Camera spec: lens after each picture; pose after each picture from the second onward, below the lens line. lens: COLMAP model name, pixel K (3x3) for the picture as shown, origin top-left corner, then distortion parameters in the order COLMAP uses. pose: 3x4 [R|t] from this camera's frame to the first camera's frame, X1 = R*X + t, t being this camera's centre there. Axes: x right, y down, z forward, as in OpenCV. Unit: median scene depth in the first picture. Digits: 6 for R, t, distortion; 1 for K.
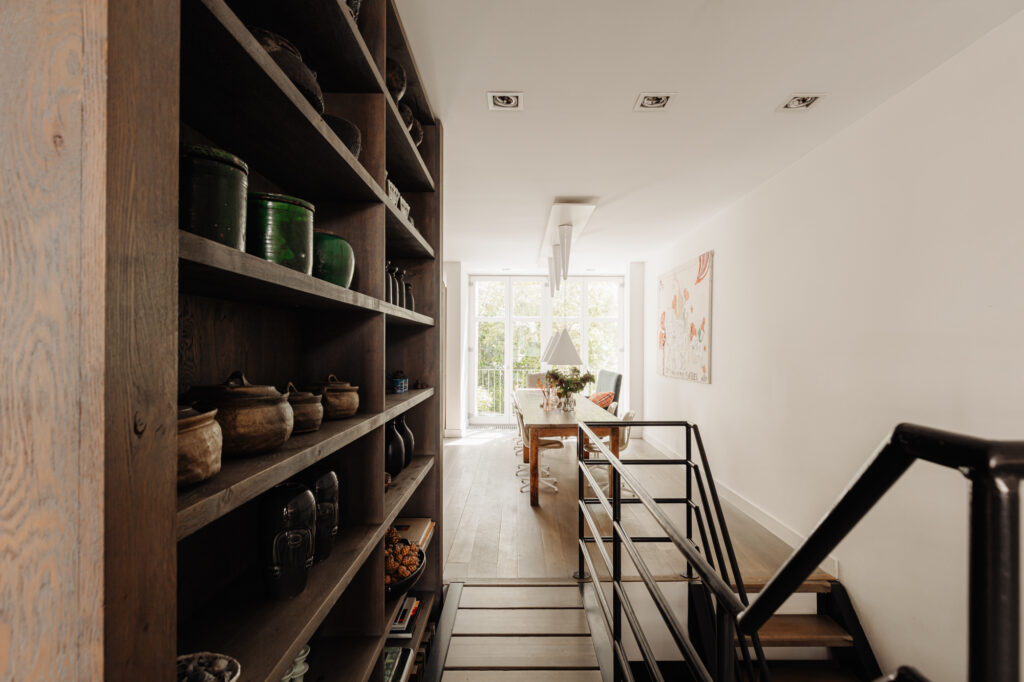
lens RADIAL K [[508.0, 0, 512.0], [0, 508.0, 341.0], [0, 0, 1]] dist [0.015200, -0.000159]
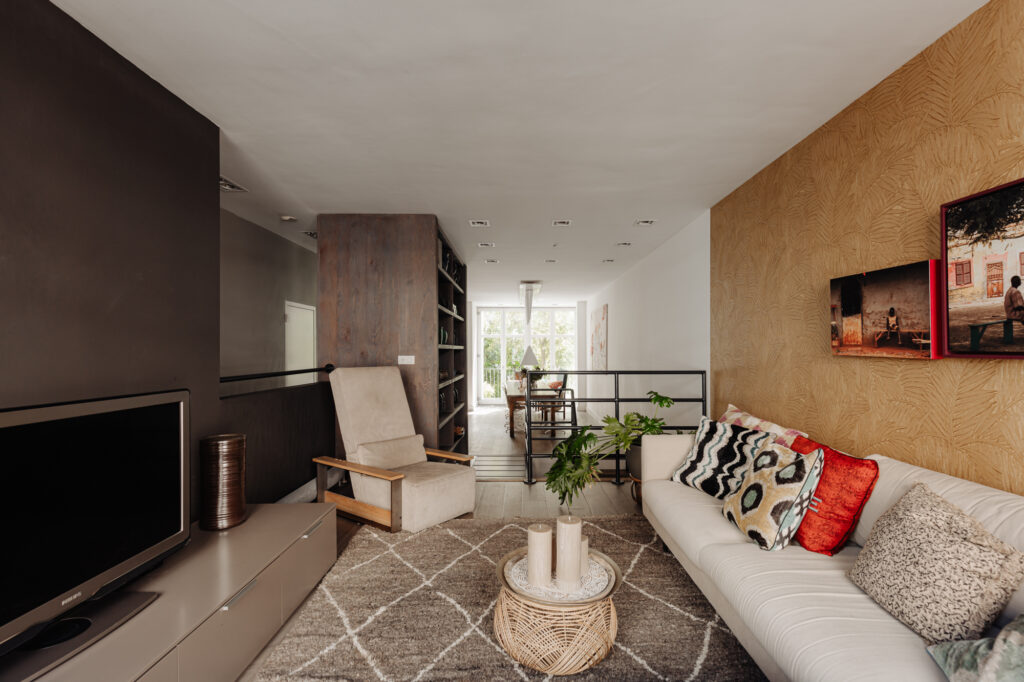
lens RADIAL K [[450.3, 0, 523.4], [0, 450.3, 346.3], [0, 0, 1]] dist [0.000208, 0.000271]
pose [[0.999776, -0.006764, 0.020063, 0.042988], [0.006699, 0.999972, 0.003294, -0.024378], [-0.020085, -0.003159, 0.999793, -0.593723]]
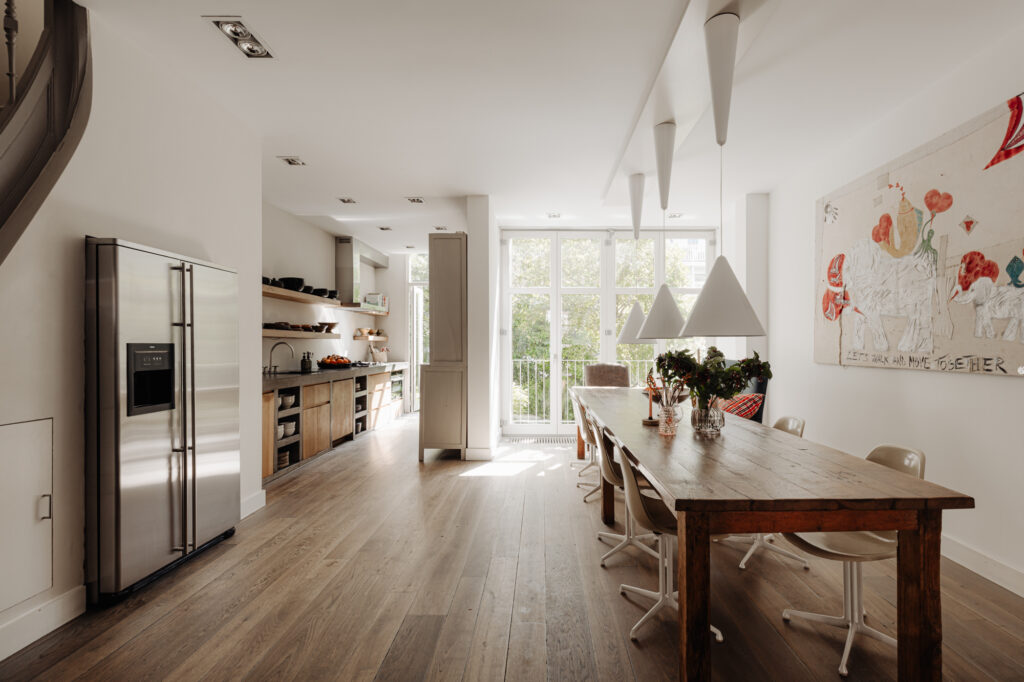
lens RADIAL K [[450.3, 0, 523.4], [0, 450.3, 346.3], [0, 0, 1]] dist [0.000208, 0.000271]
pose [[0.999532, -0.005087, -0.030179, -0.053418], [0.005453, 0.999913, 0.012029, 0.045029], [0.030115, -0.012188, 0.999472, 0.562928]]
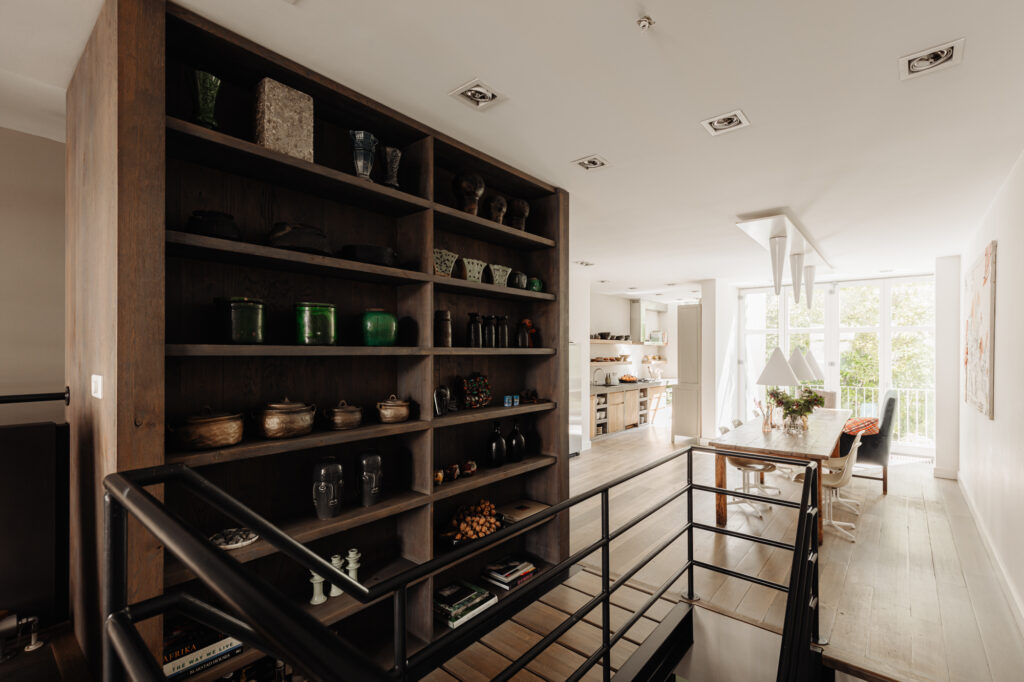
lens RADIAL K [[450.3, 0, 523.4], [0, 450.3, 346.3], [0, 0, 1]] dist [0.000208, 0.000271]
pose [[0.765698, -0.009775, -0.643127, 0.258898], [0.008413, 0.999951, -0.005181, -0.023015], [0.643146, -0.001444, 0.765742, 0.051212]]
